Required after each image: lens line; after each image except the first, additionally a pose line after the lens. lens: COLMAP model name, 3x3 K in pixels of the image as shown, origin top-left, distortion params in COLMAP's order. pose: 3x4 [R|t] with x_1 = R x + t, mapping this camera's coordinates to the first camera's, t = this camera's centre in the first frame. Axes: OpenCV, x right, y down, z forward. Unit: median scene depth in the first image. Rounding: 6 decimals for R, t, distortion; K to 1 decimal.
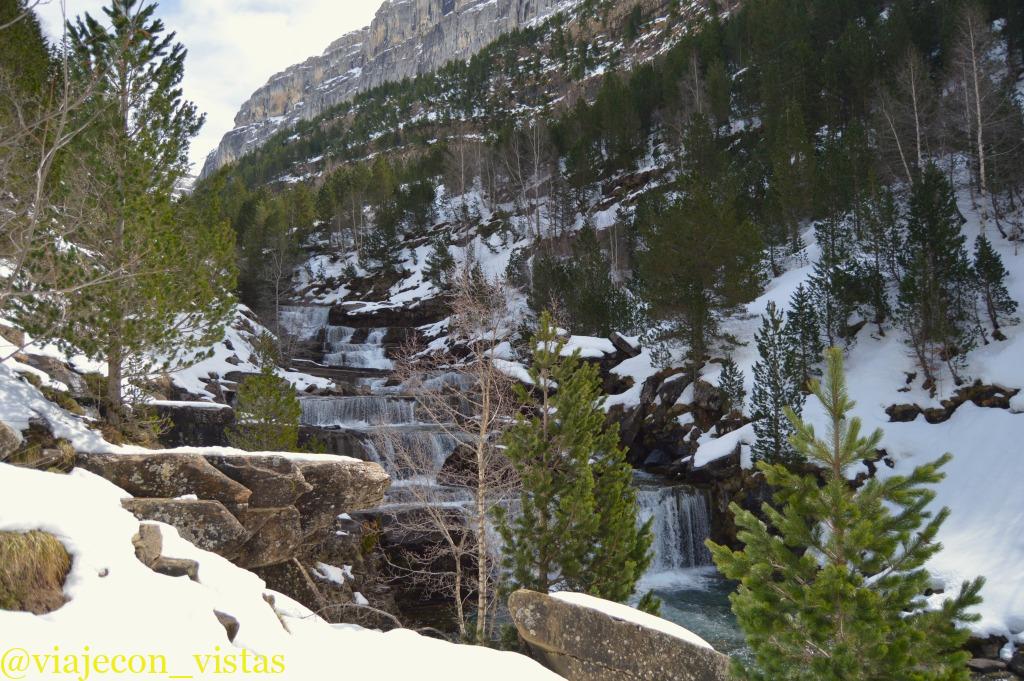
lens RADIAL K [[752.7, 0, 512.0], [0, 752.7, 340.5], [0, 0, 1]] dist [-0.019618, 0.007150]
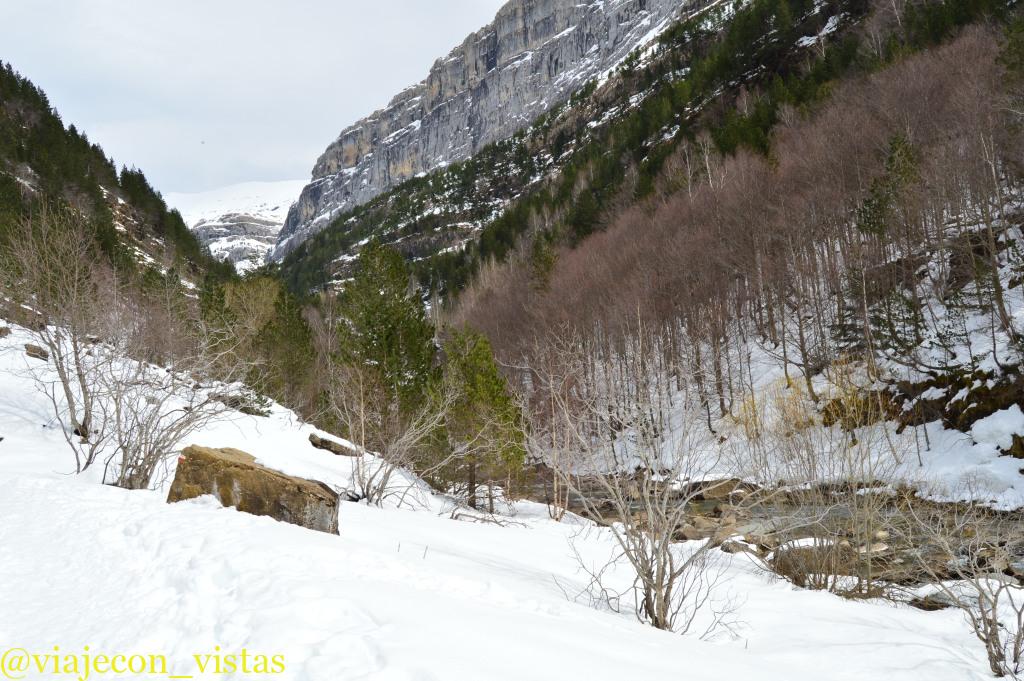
lens RADIAL K [[752.7, 0, 512.0], [0, 752.7, 340.5], [0, 0, 1]] dist [-0.019618, 0.007150]
pose [[0.991742, -0.069432, -0.107826, 0.175412], [0.066160, 0.997242, -0.033636, 0.009099], [0.109864, 0.026224, 0.993601, -0.417757]]
